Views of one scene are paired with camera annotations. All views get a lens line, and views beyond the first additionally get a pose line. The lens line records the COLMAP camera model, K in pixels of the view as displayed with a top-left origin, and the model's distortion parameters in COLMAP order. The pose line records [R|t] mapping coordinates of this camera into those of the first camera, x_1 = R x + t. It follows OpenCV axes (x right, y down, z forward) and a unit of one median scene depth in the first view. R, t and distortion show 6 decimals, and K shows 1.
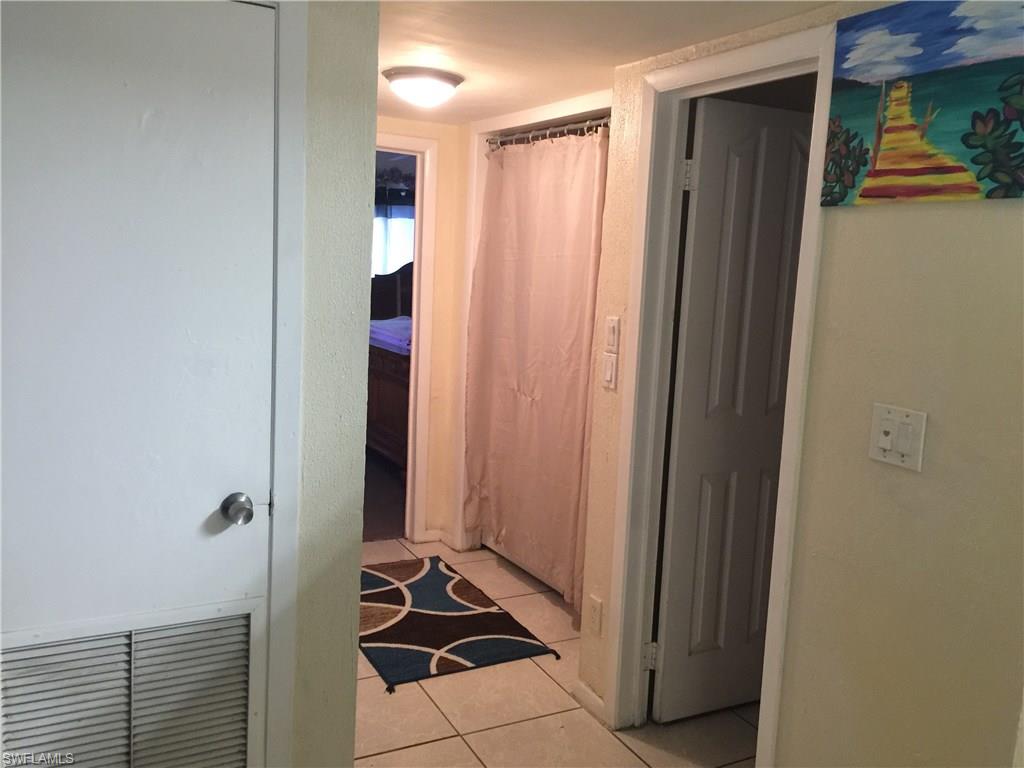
lens RADIAL K [[873.7, 0, 512.2], [0, 873.7, 380.1], [0, 0, 1]] dist [0.077294, -0.111613]
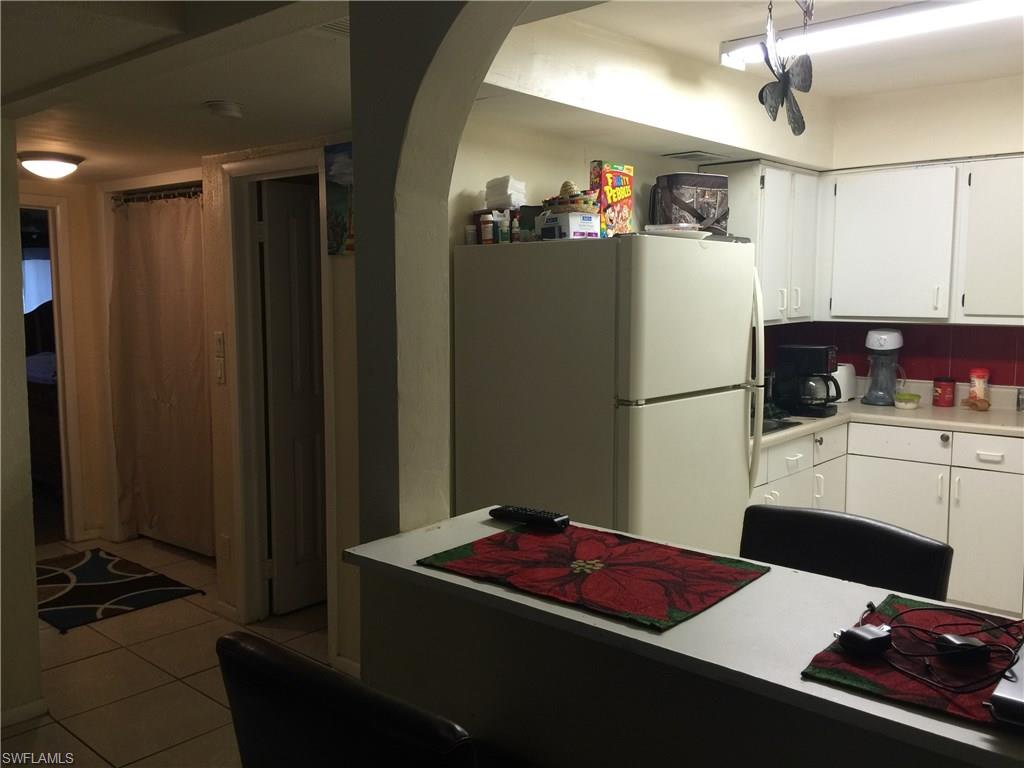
lens RADIAL K [[873.7, 0, 512.2], [0, 873.7, 380.1], [0, 0, 1]] dist [0.077294, -0.111613]
pose [[0.931581, -0.083785, 0.353748, 0.039705], [0.094343, 0.995459, -0.012673, 0.054748], [-0.351080, 0.045179, 0.935255, -0.393124]]
